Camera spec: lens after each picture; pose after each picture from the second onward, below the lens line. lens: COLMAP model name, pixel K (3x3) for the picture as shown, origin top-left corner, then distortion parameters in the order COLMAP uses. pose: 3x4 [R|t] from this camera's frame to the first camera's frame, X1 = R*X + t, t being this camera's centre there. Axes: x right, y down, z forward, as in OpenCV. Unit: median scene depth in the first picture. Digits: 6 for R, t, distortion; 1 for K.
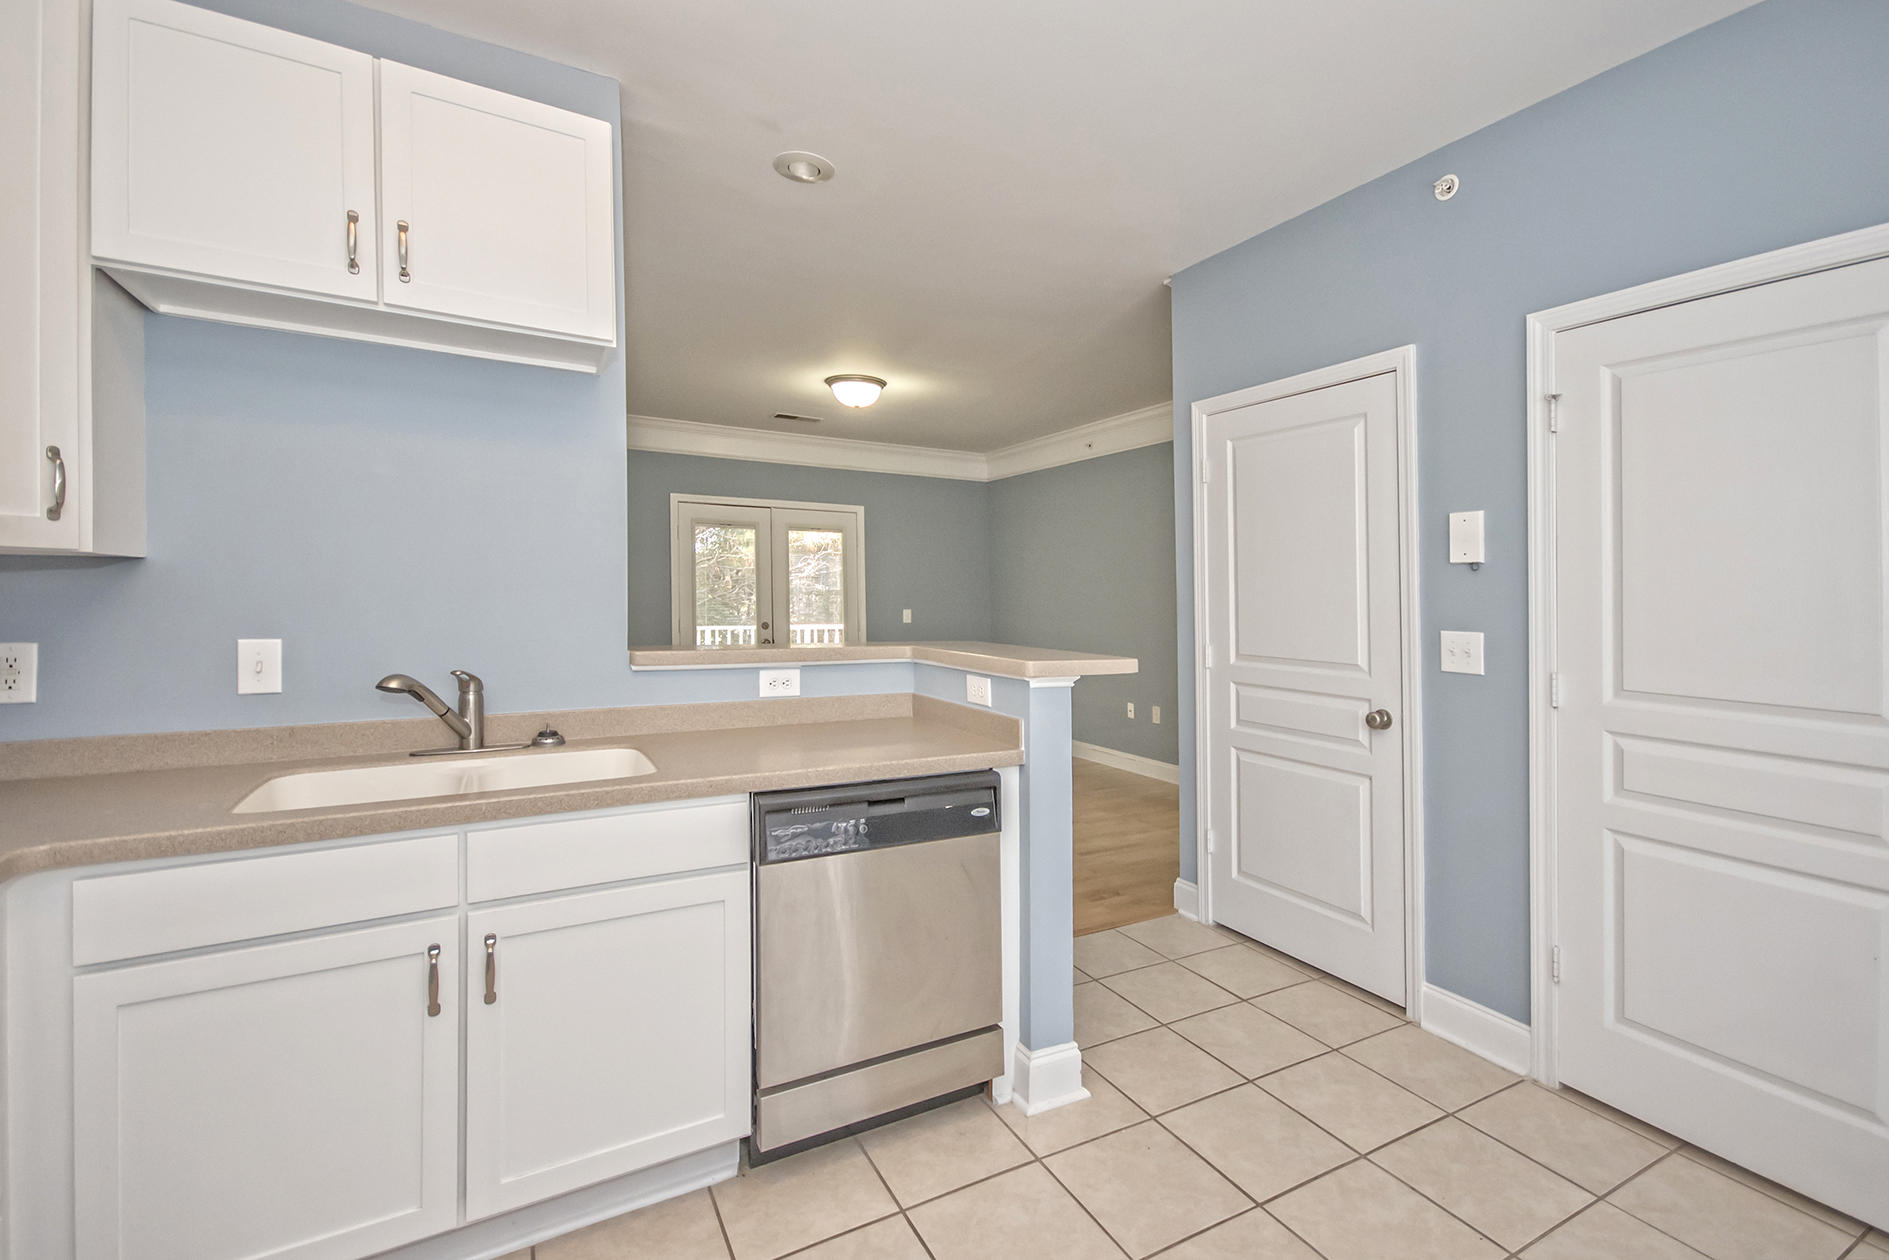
lens RADIAL K [[829.2, 0, 950.0], [0, 829.2, 634.4], [0, 0, 1]] dist [-0.002525, -0.001004]
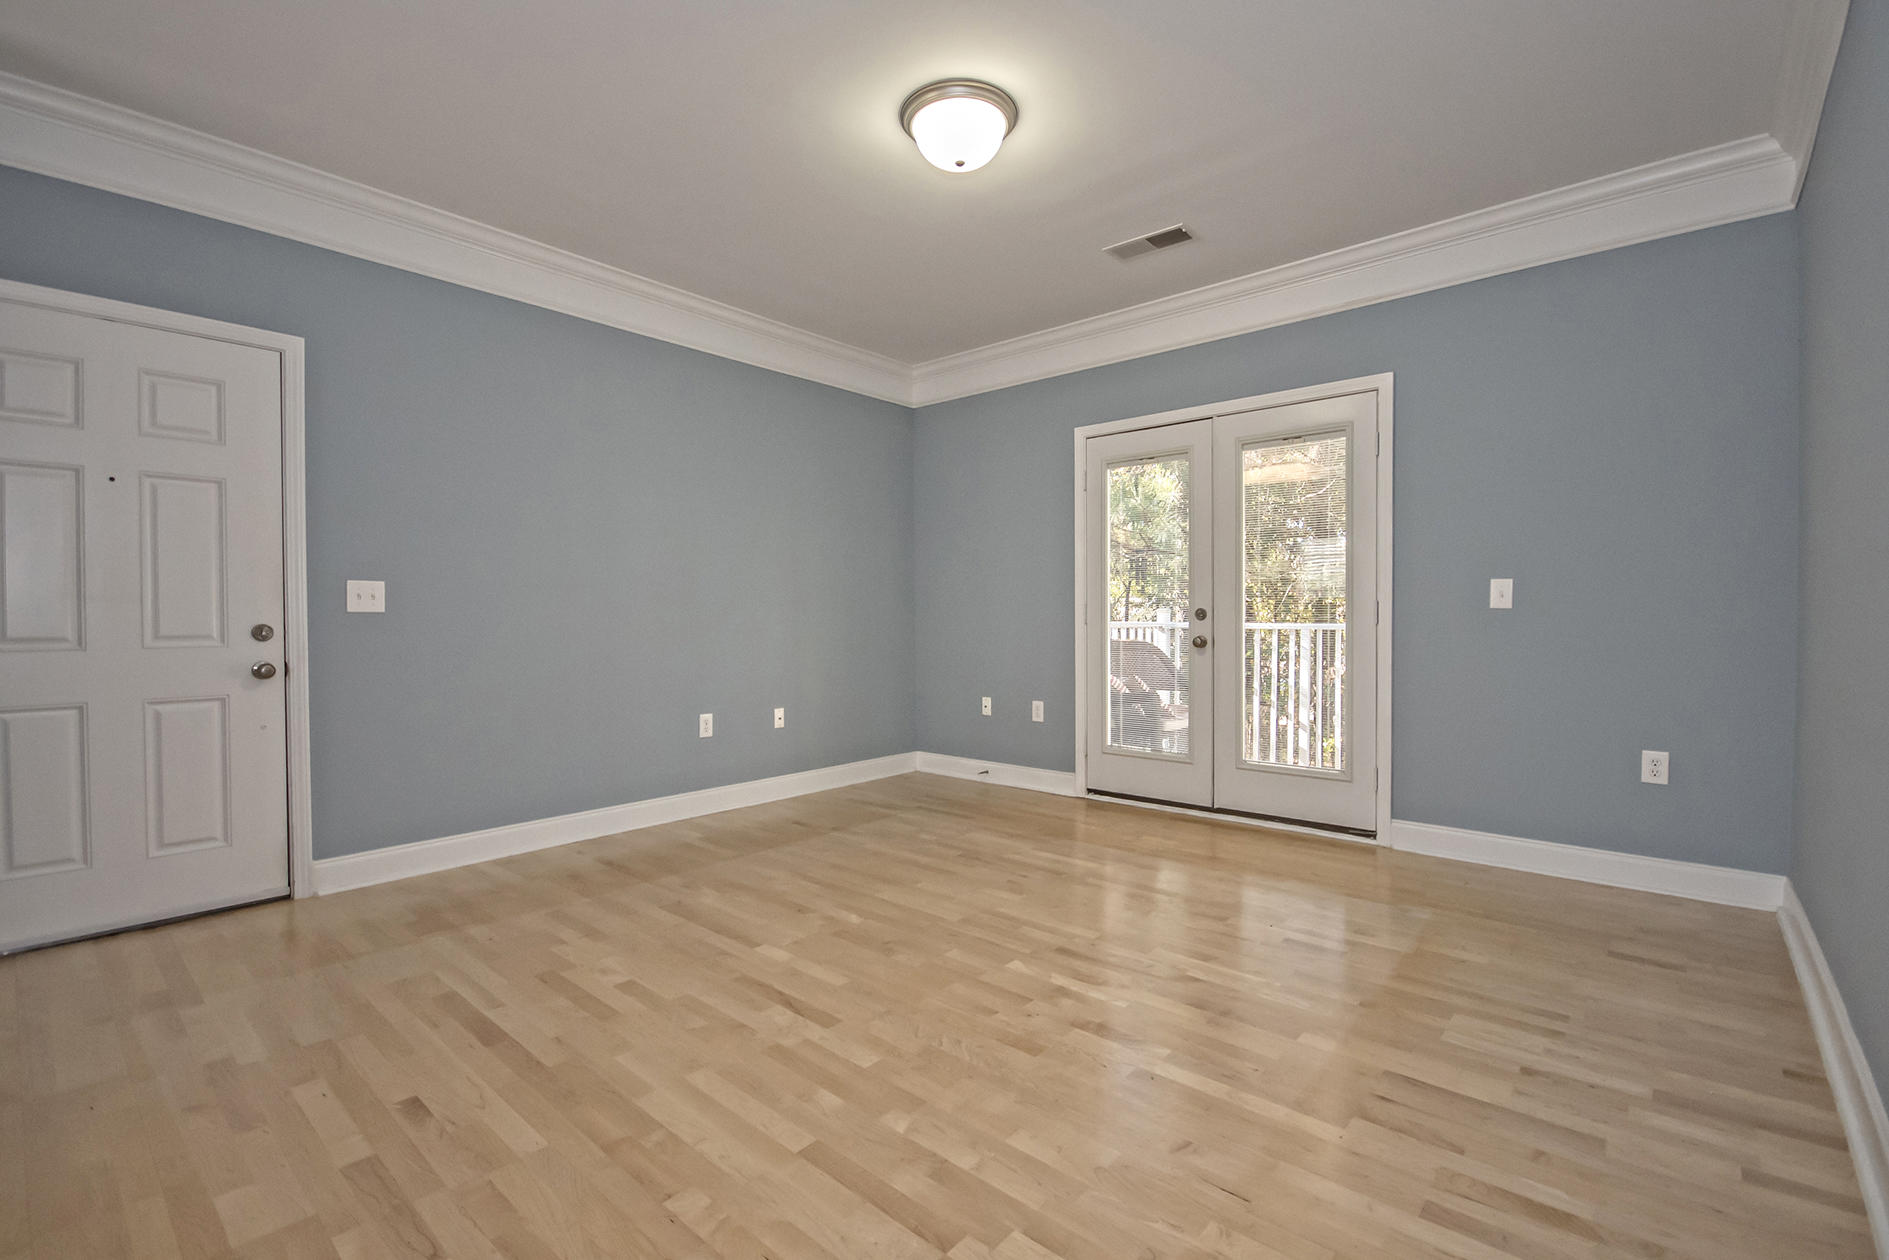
lens RADIAL K [[835.4, 0, 944.5], [0, 835.4, 630.0], [0, 0, 1]] dist [-0.002058, -0.000663]
pose [[0.348354, 0.006266, -0.937342, 0.286922], [-0.033453, 0.999424, -0.005752, 0.010516], [0.936766, 0.033361, 0.348363, 0.623232]]
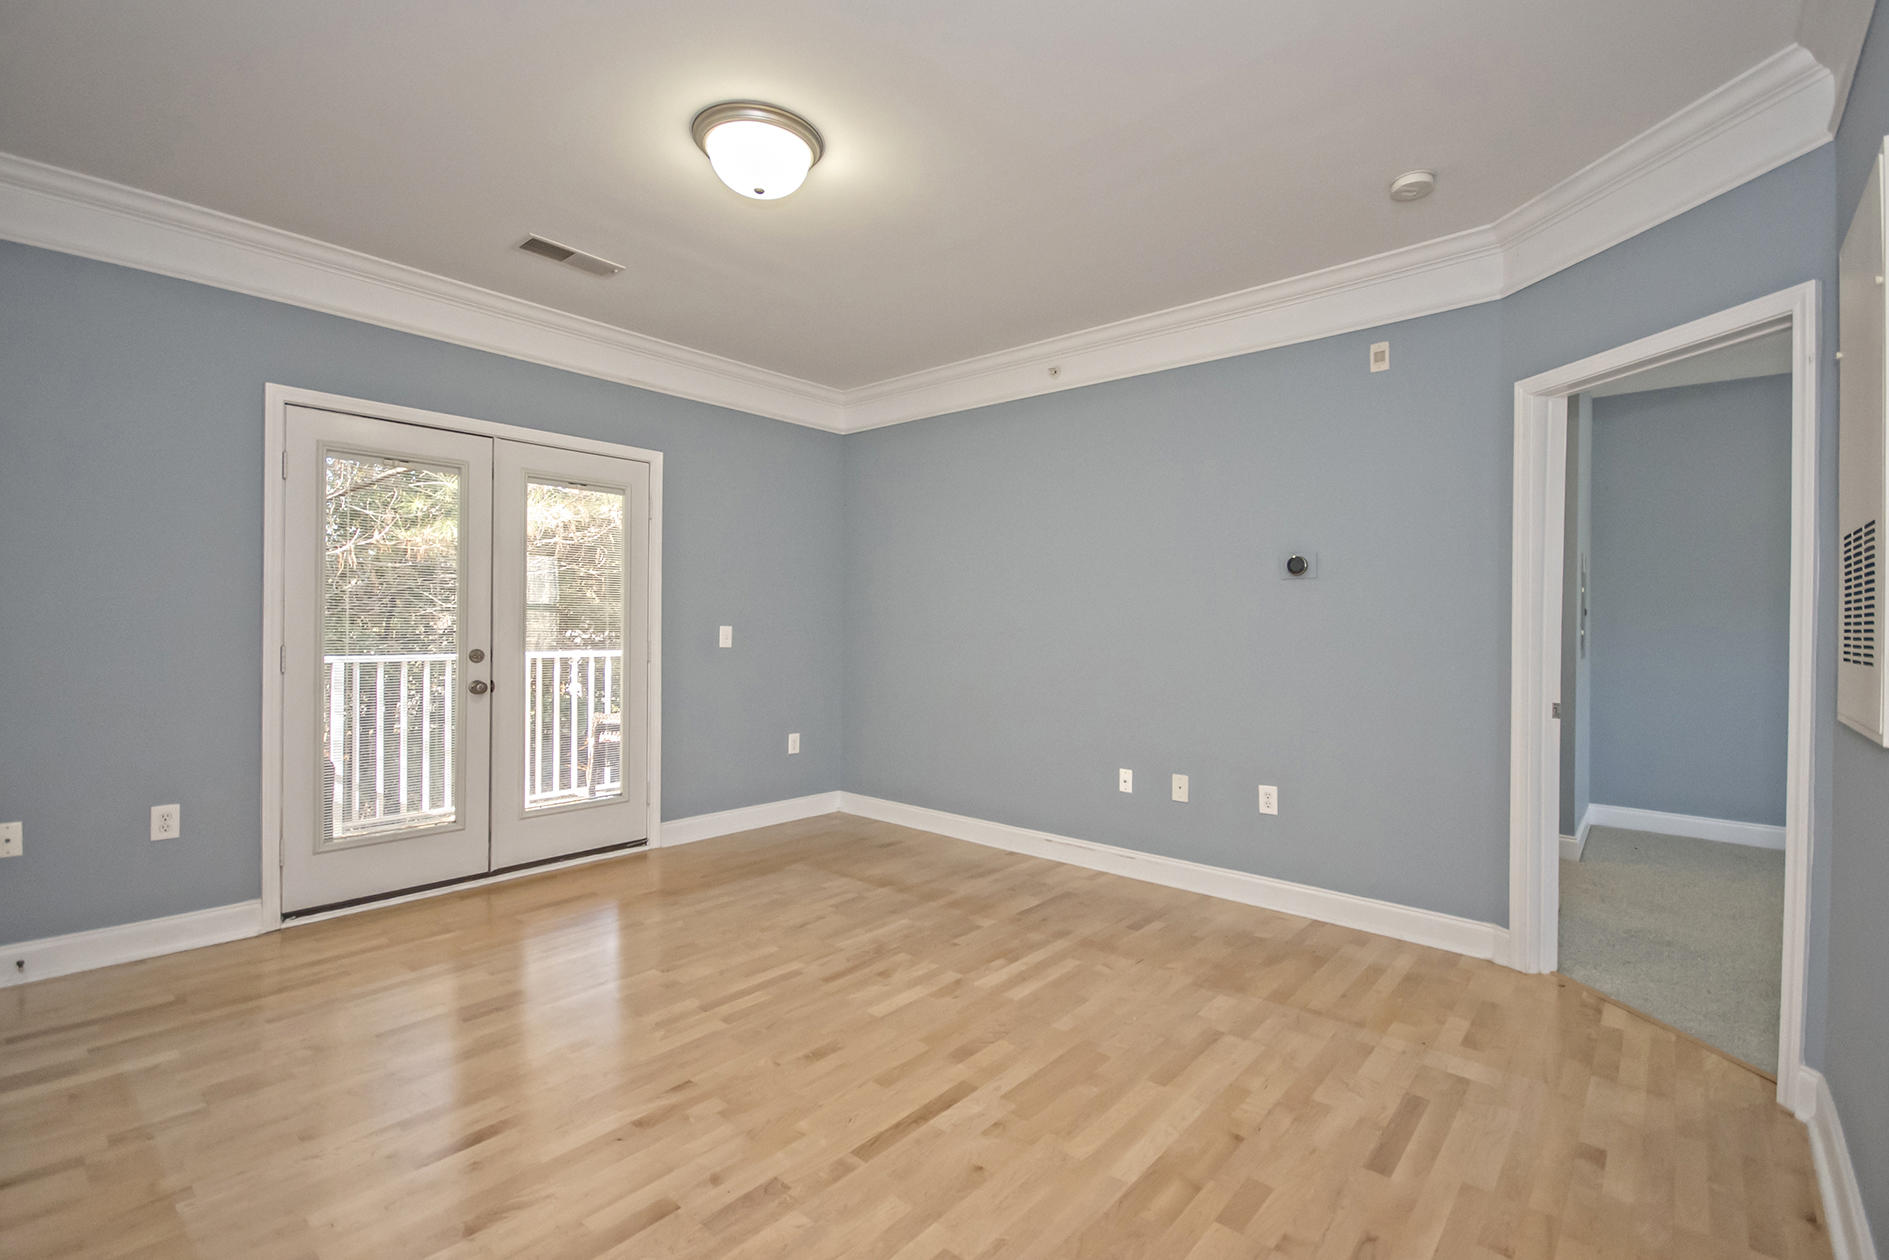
lens RADIAL K [[835.4, 0, 944.5], [0, 835.4, 630.0], [0, 0, 1]] dist [-0.002058, -0.000663]
pose [[0.937006, -0.003560, 0.349295, -0.132997], [0.014206, 0.999509, -0.027923, -0.008543], [-0.349025, 0.031127, 0.936597, 0.399731]]
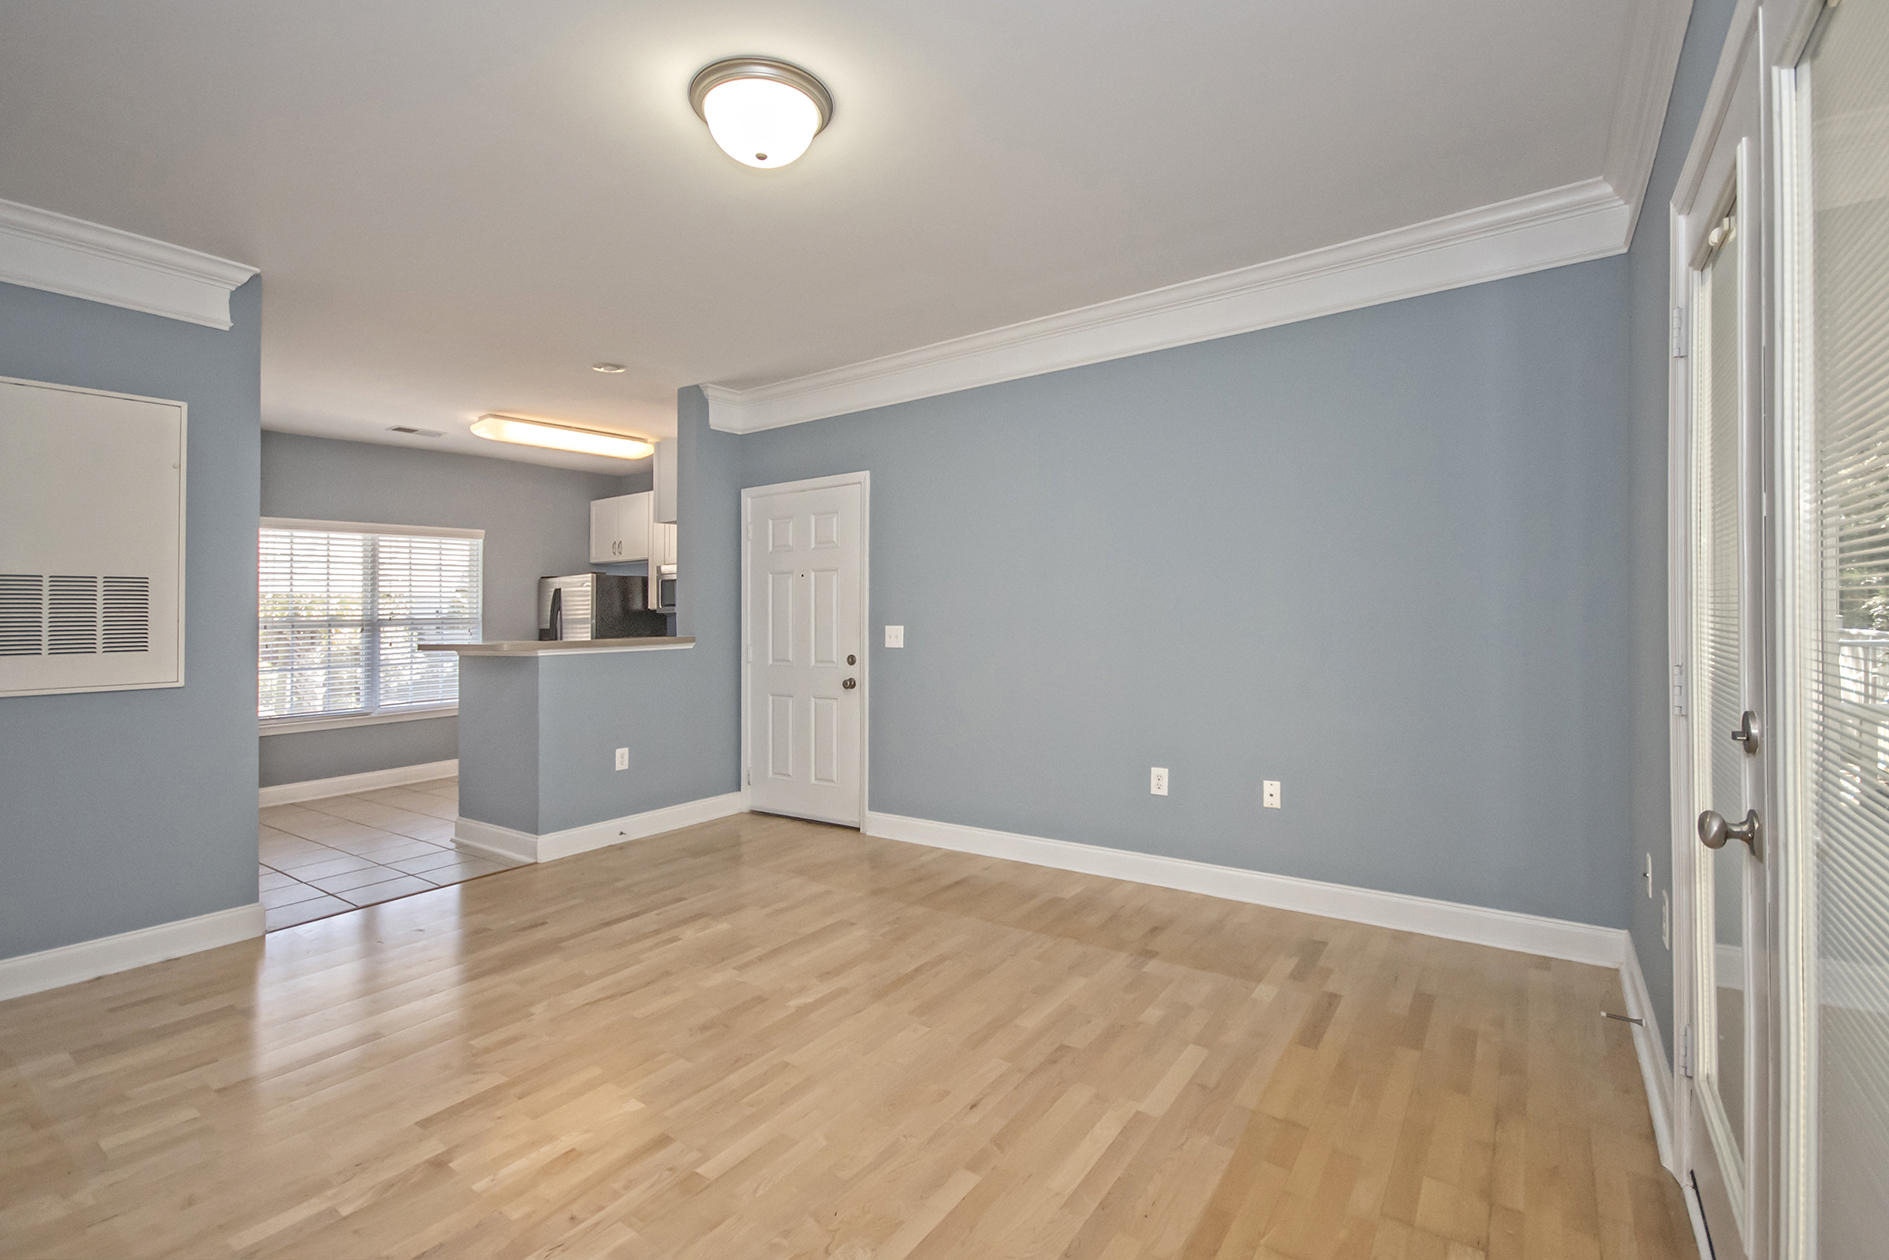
lens RADIAL K [[816.0, 0, 936.2], [0, 816.0, 616.8], [0, 0, 1]] dist [-0.000260, -0.000011]
pose [[-0.893186, 0.003811, -0.449672, -0.001688], [-0.012046, 0.999402, 0.032398, -0.038111], [0.449526, 0.034354, -0.892606, 1.086653]]
